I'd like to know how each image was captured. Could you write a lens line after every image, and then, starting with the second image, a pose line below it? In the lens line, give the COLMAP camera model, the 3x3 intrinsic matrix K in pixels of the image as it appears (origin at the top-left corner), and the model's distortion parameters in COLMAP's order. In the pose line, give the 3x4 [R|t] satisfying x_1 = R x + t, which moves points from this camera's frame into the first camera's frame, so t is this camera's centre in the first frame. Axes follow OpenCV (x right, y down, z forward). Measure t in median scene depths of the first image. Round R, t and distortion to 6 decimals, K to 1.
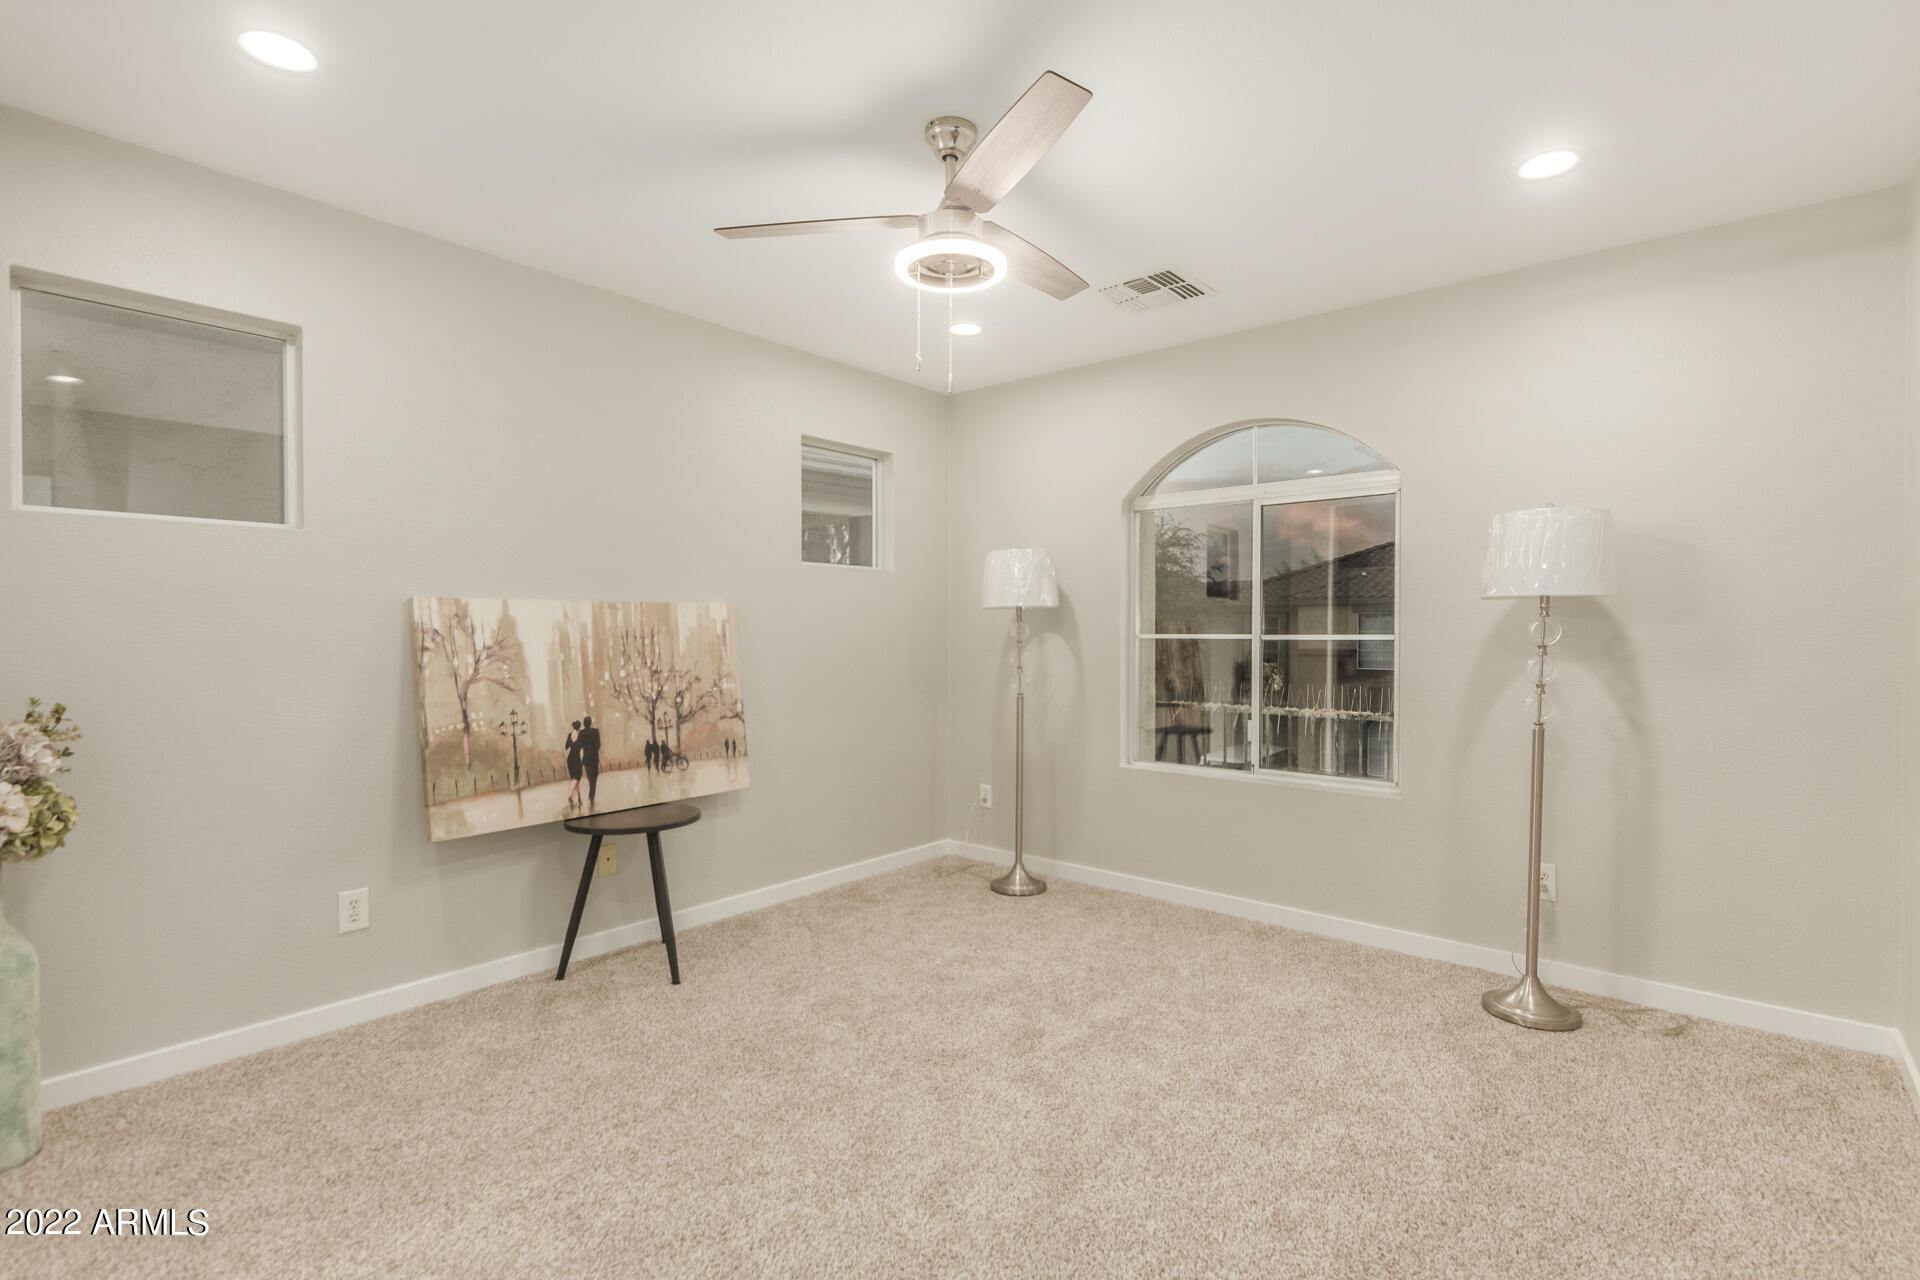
lens RADIAL K [[905.7, 0, 964.6], [0, 905.7, 644.9], [0, 0, 1]] dist [0.010646, -0.004288]
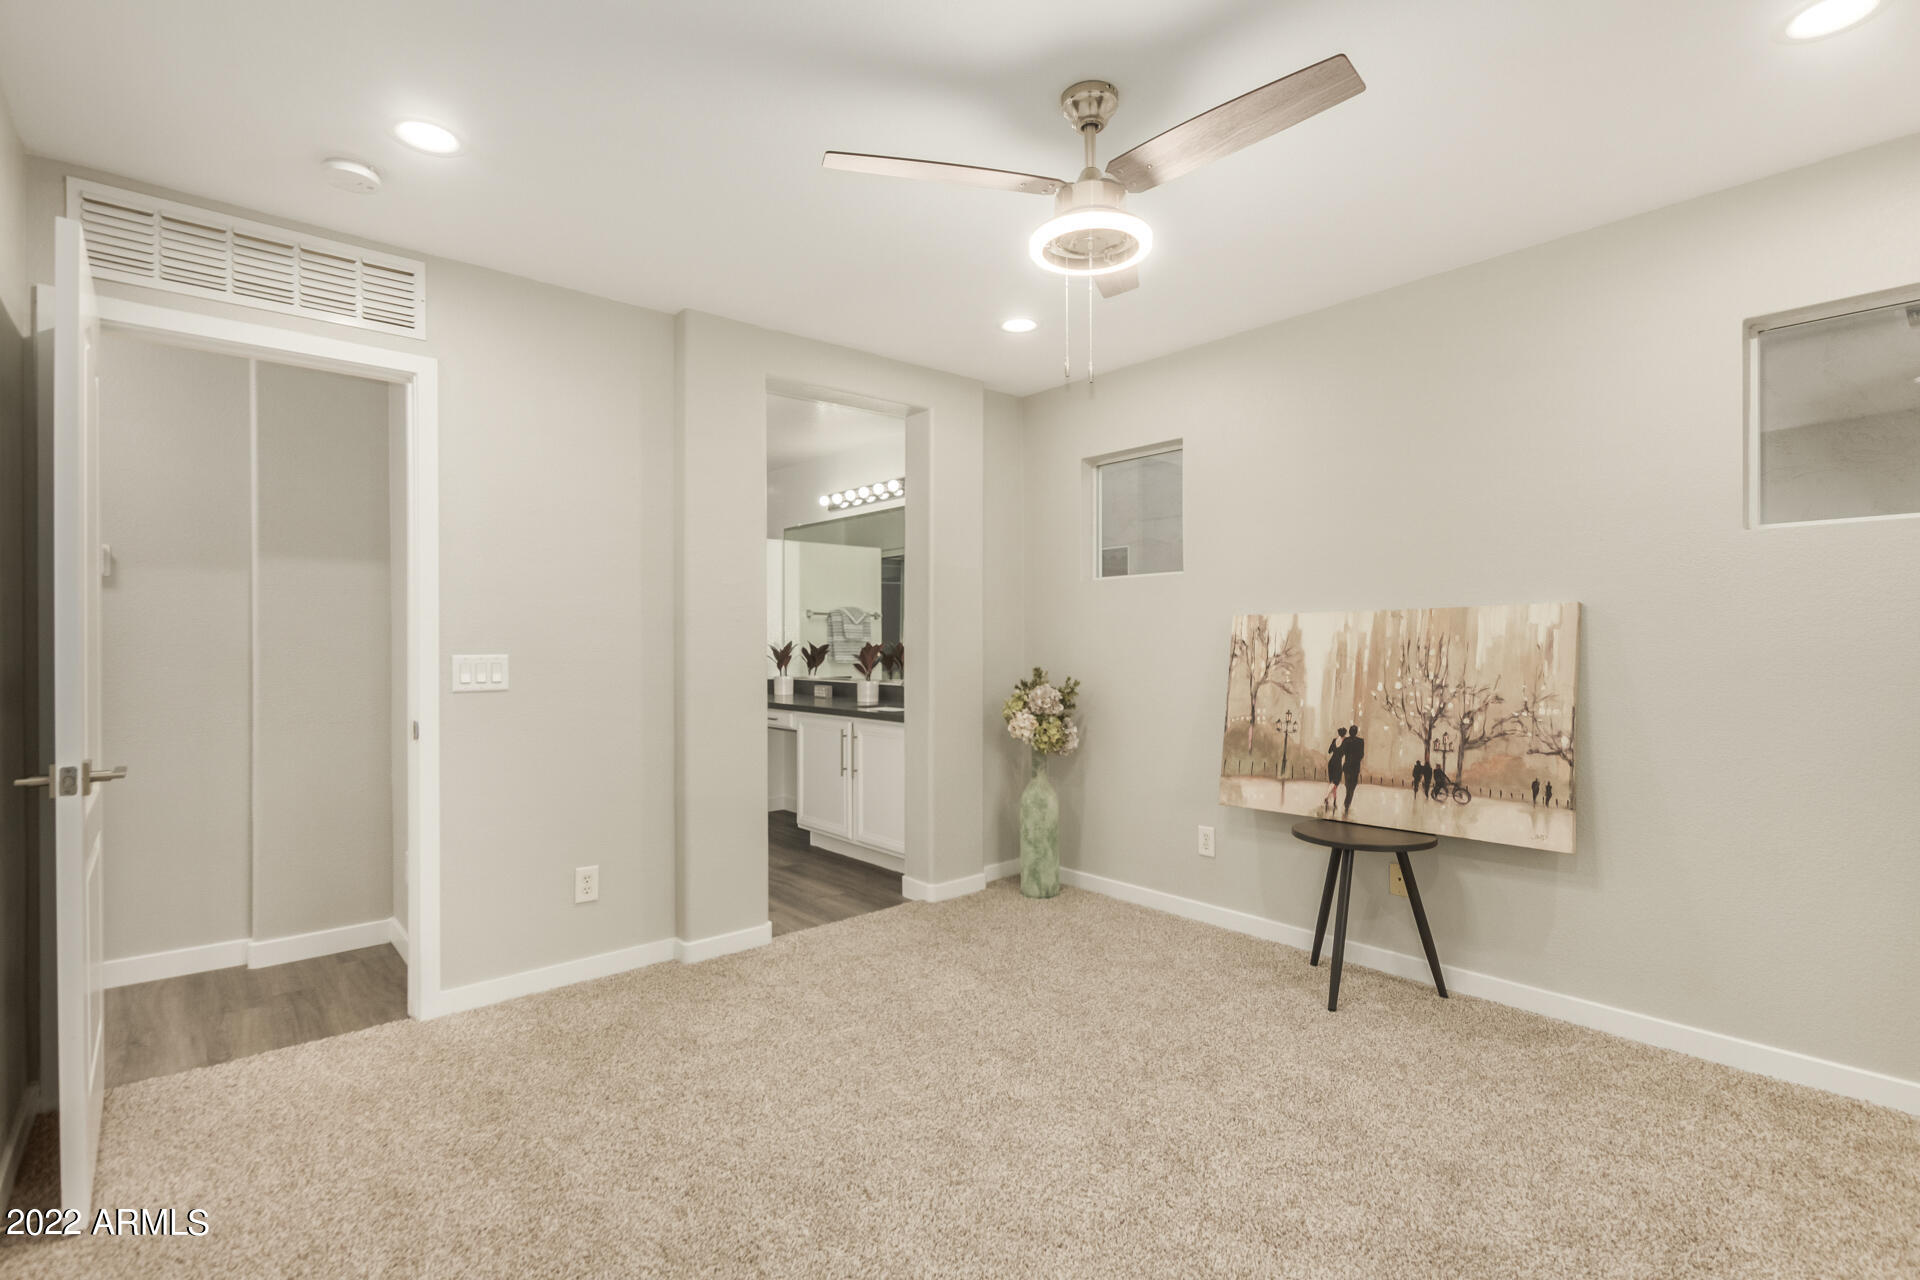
lens RADIAL K [[905.7, 0, 965.0], [0, 905.7, 639.6], [0, 0, 1]] dist [0.010646, -0.004288]
pose [[-0.165692, -0.000055, -0.986178, 0.660434], [-0.006040, 0.999981, 0.000959, -0.015271], [0.986159, 0.006115, -0.165689, 0.741964]]
